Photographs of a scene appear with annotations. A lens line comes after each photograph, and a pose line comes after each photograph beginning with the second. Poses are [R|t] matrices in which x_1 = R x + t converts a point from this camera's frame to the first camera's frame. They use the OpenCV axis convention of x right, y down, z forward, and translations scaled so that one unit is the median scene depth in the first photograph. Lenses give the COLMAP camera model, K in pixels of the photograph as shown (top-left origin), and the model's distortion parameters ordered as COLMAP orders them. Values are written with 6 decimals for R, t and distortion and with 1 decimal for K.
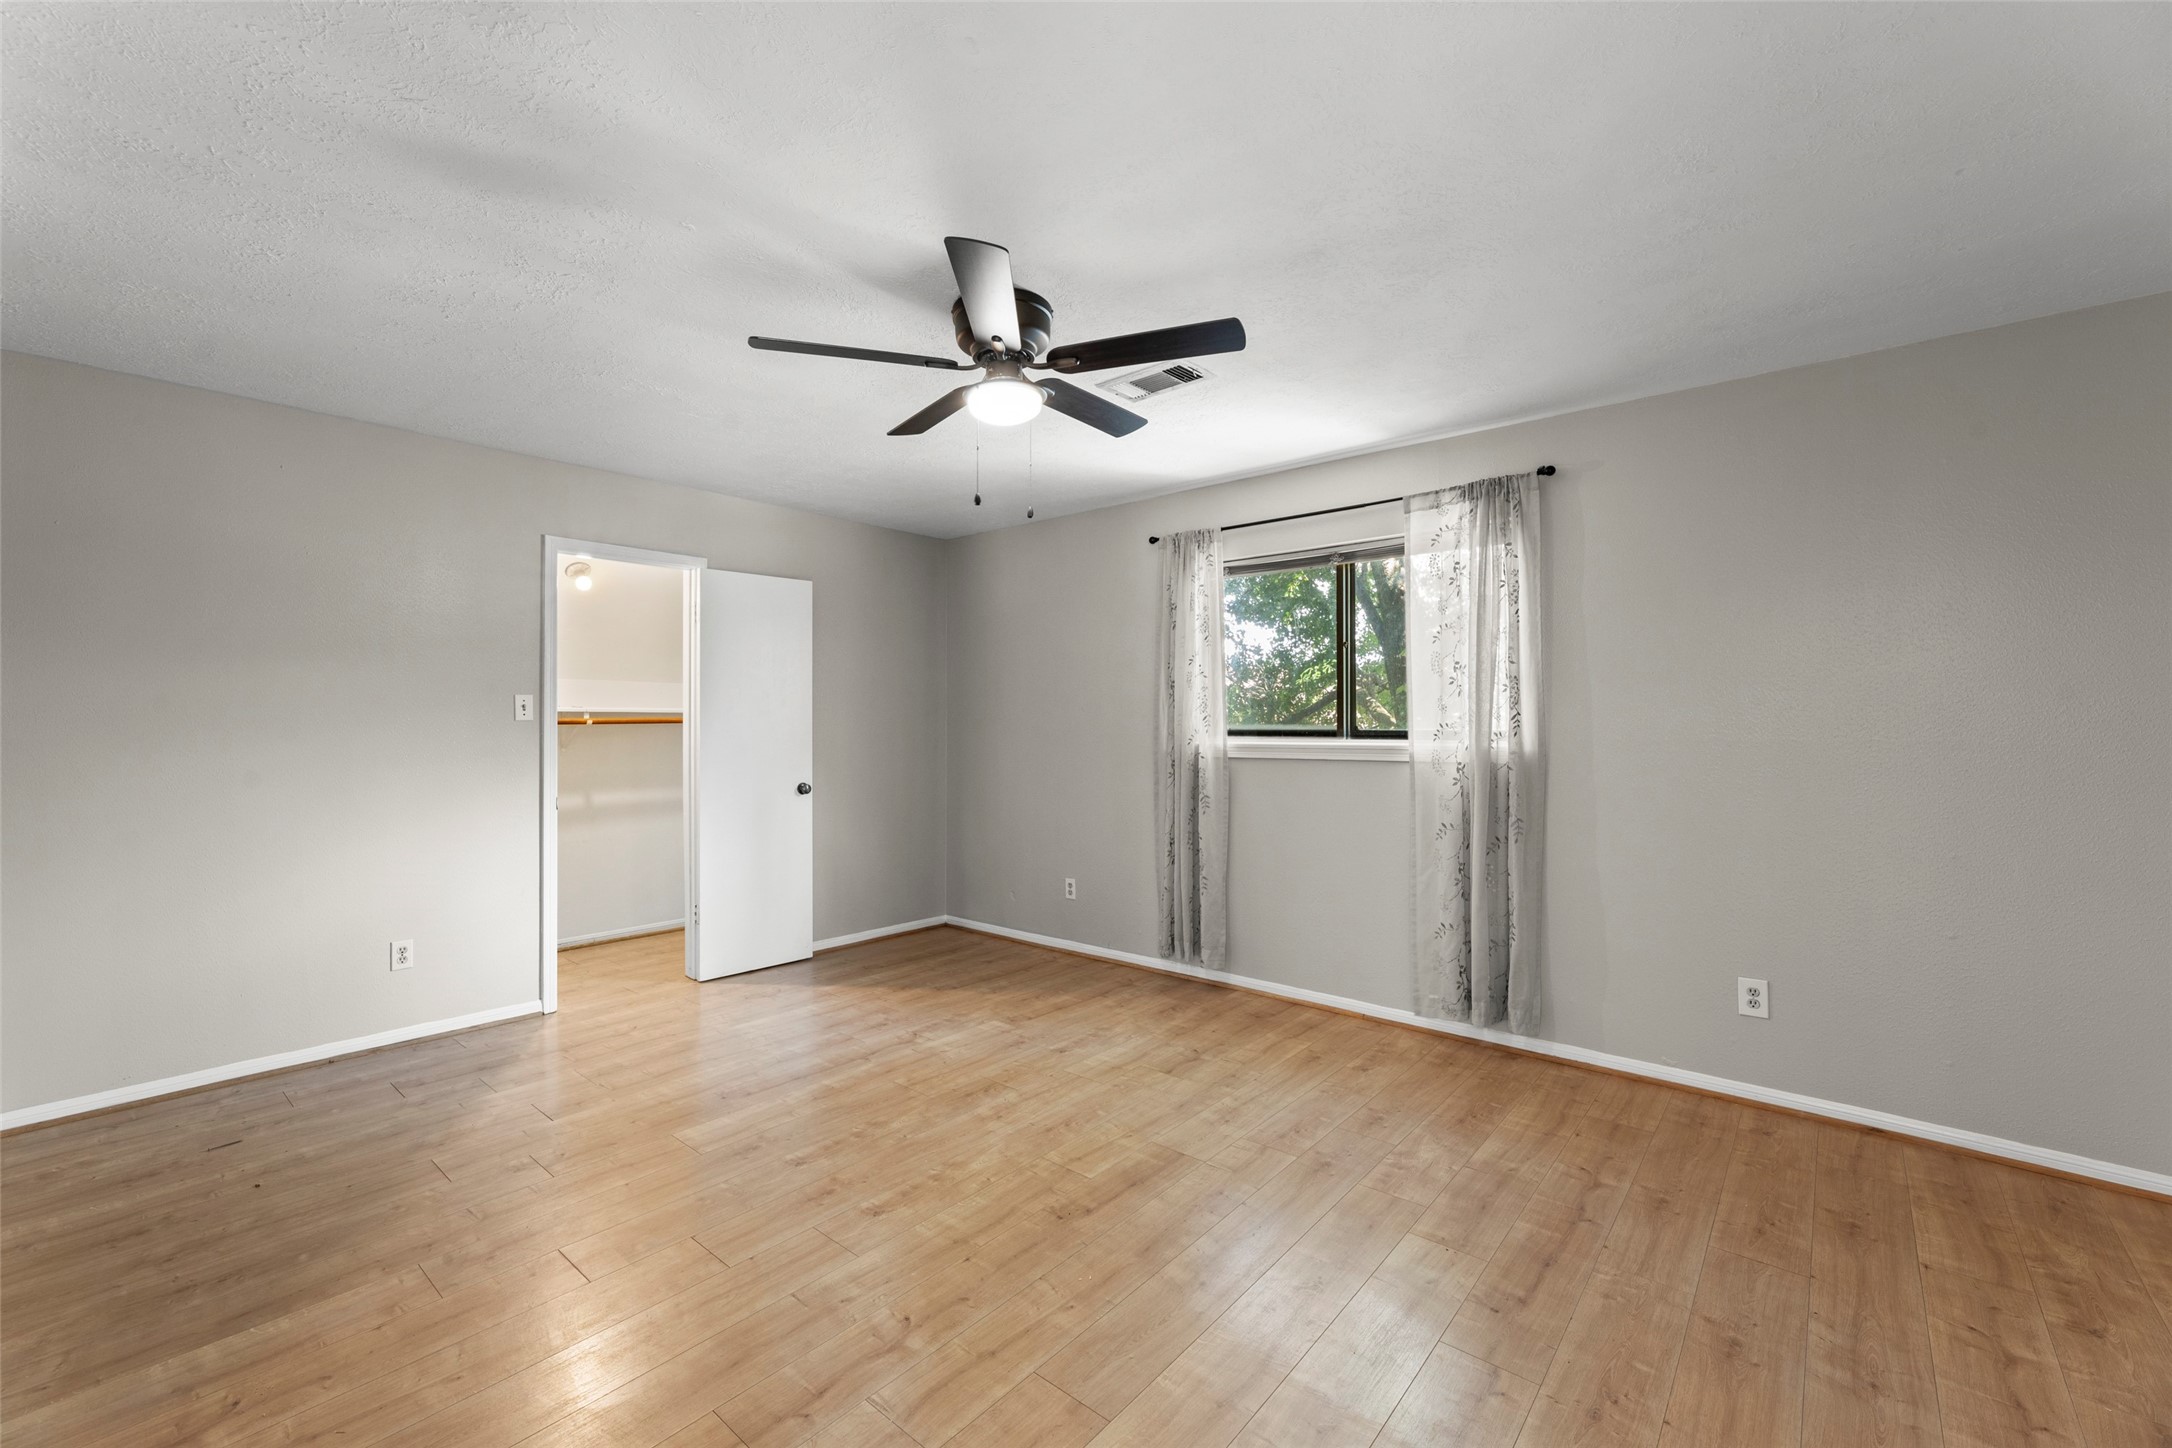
lens RADIAL K [[887.7, 0, 1085.4], [0, 887.7, 731.5], [0, 0, 1]] dist [0.000622, 0.000453]
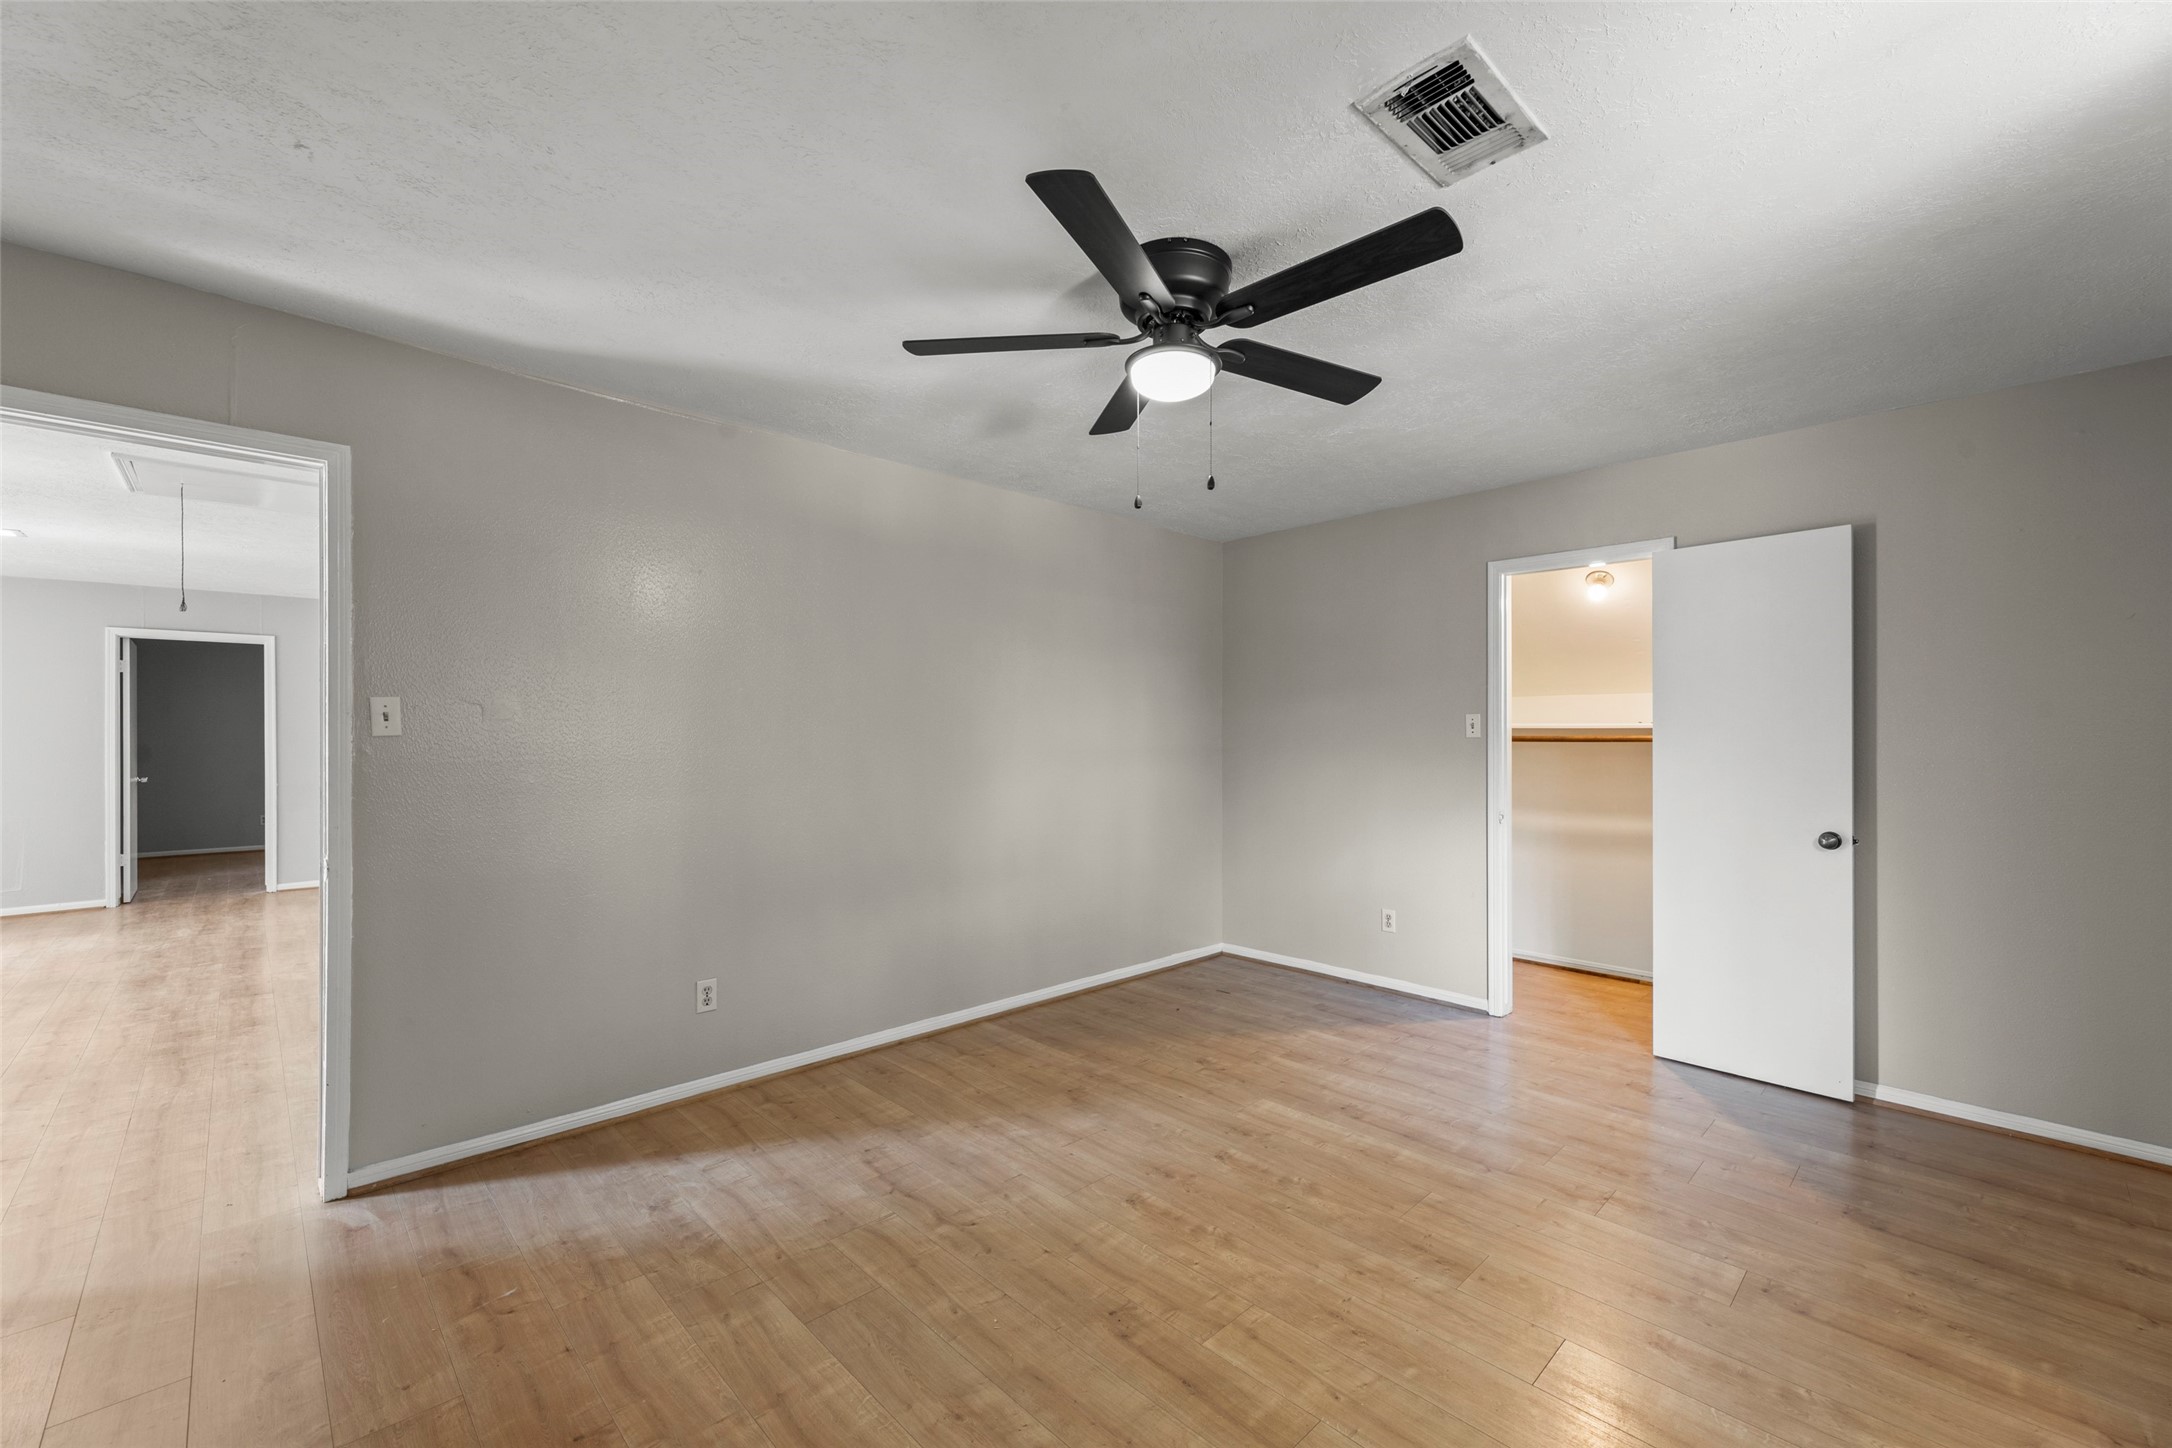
lens RADIAL K [[887.7, 0, 1085.4], [0, 887.7, 731.5], [0, 0, 1]] dist [0.000622, 0.000453]
pose [[-0.108259, -0.005823, -0.994106, 0.549162], [-0.012289, 0.999914, -0.004519, -0.009859], [0.994047, 0.011727, -0.108321, 0.695837]]
